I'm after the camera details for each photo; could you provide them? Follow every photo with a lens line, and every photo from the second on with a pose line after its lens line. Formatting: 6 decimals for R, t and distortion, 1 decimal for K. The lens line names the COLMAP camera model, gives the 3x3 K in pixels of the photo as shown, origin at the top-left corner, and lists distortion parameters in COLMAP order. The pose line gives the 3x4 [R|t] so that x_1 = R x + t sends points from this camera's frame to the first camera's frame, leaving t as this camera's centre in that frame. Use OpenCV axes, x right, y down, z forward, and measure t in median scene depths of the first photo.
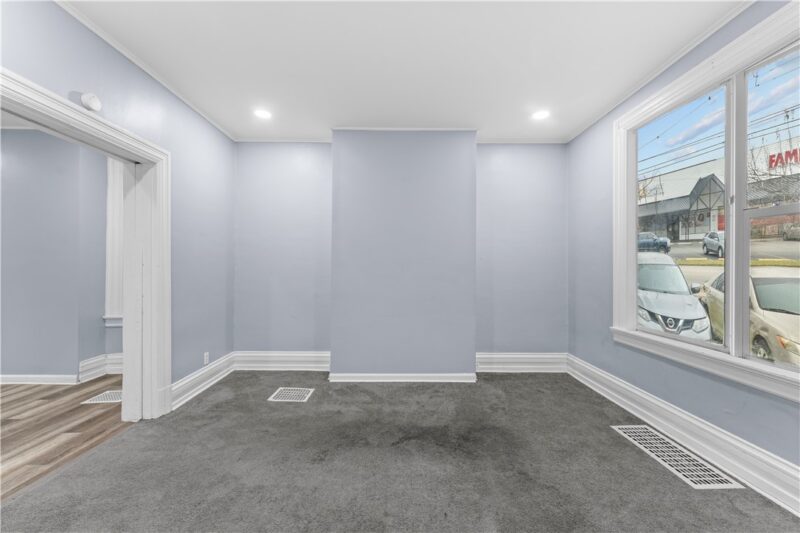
lens RADIAL K [[319.7, 0, 400.9], [0, 319.7, 271.5], [0, 0, 1]] dist [0.000564, 0.000152]
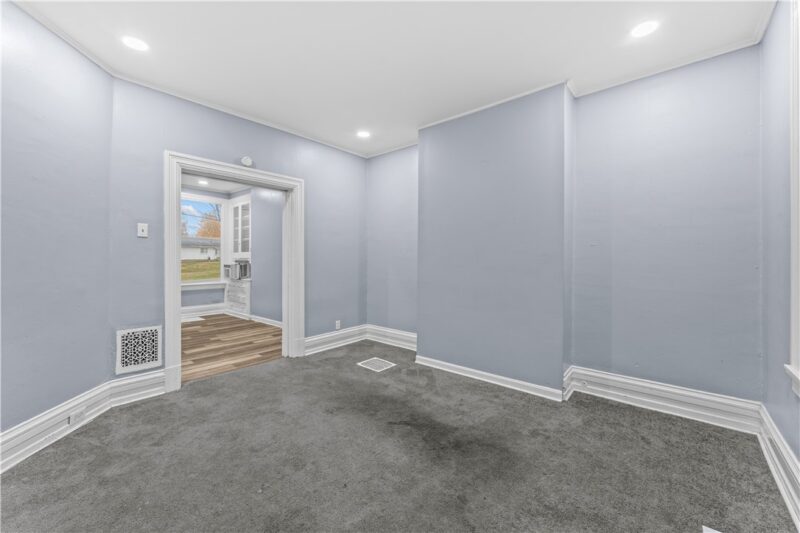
lens RADIAL K [[319.4, 0, 400.0], [0, 319.4, 266.5], [0, 0, 1]] dist [0.000311, 0.000096]
pose [[0.754611, 0.014431, -0.656014, 0.570024], [-0.005035, 0.999856, 0.016203, -0.001288], [0.656153, -0.008923, 0.754575, 0.179261]]
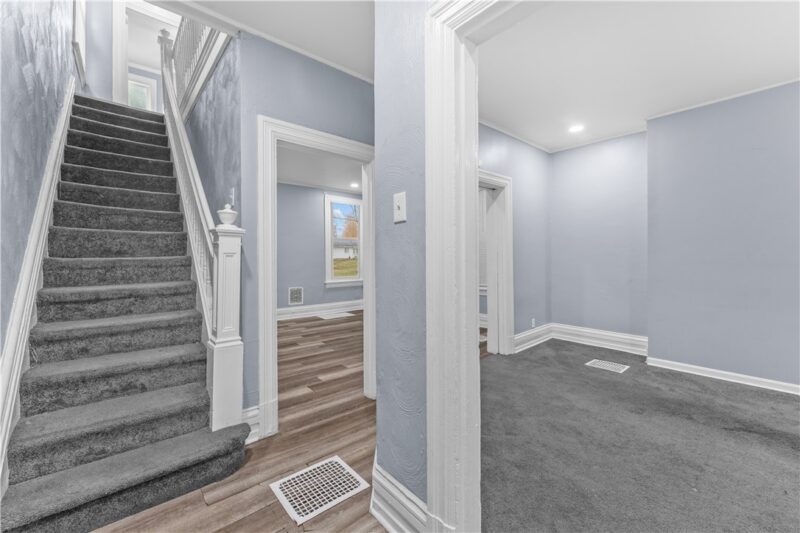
lens RADIAL K [[324.2, 0, 395.5], [0, 324.2, 255.9], [0, 0, 1]] dist [-0.001909, -0.000282]
pose [[0.636991, -0.011293, -0.770788, 0.086442], [0.006688, 0.999936, -0.009123, -0.001455], [0.770842, 0.000656, 0.637026, -0.368744]]
